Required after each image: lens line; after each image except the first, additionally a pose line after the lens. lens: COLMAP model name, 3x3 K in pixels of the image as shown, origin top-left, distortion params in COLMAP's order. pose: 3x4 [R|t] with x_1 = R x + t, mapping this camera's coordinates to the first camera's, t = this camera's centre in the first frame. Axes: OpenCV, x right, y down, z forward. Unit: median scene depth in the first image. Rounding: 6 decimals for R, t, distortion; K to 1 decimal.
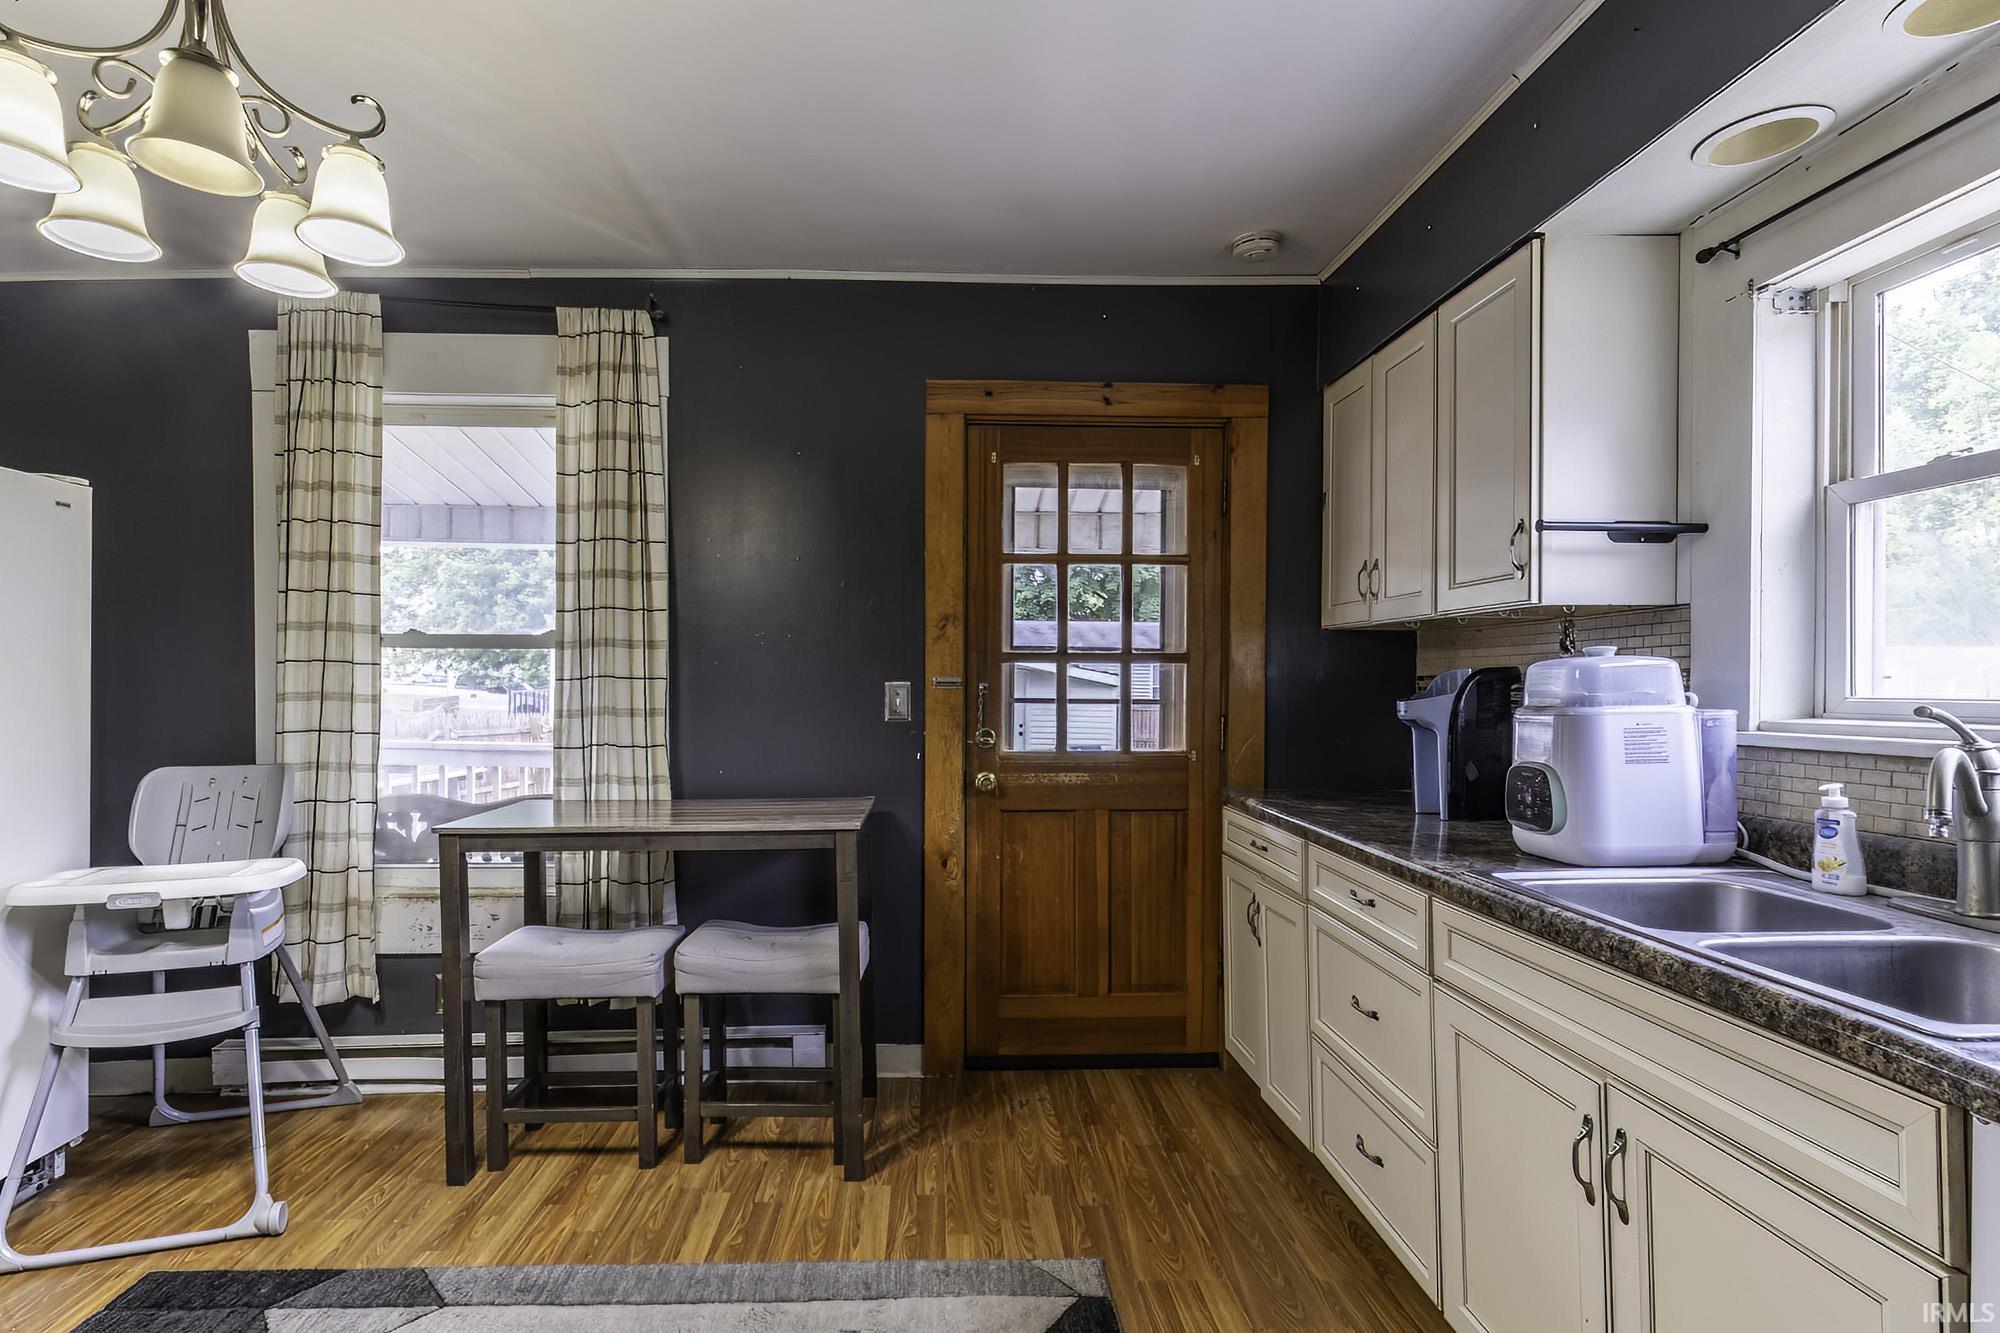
lens RADIAL K [[984.7, 0, 977.9], [0, 984.7, 688.7], [0, 0, 1]] dist [0.003437, 0.000570]
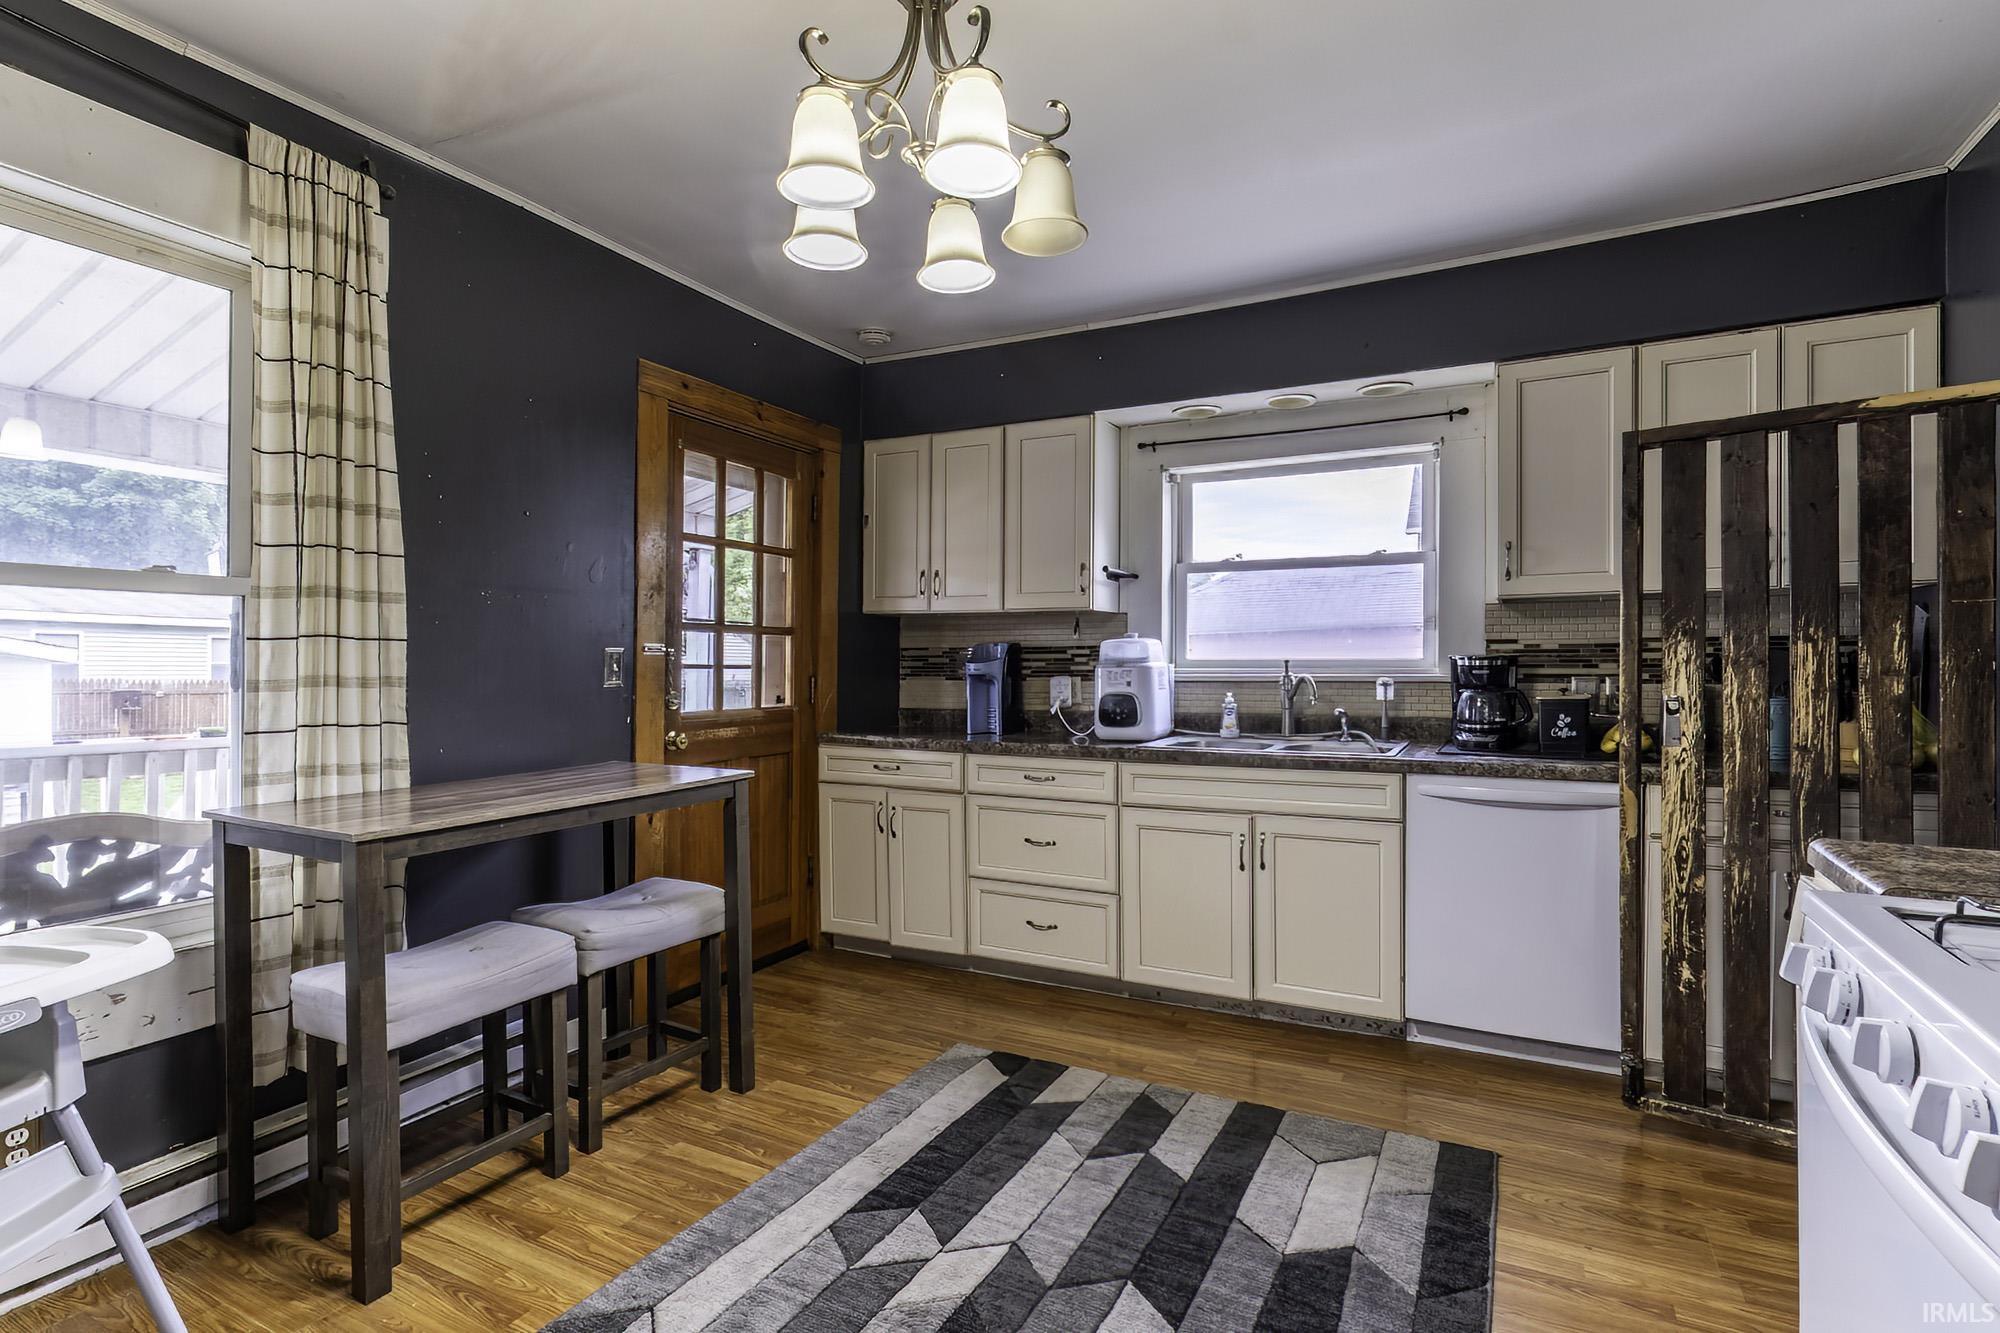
lens RADIAL K [[963.0, 0, 1000.0], [0, 963.0, 666.5], [0, 0, 1]] dist [0.000410, -0.000493]
pose [[0.490556, -0.005300, 0.871393, -0.773691], [0.003513, 0.999985, 0.004105, 0.010067], [-0.871403, 0.001047, 0.490568, 0.174243]]
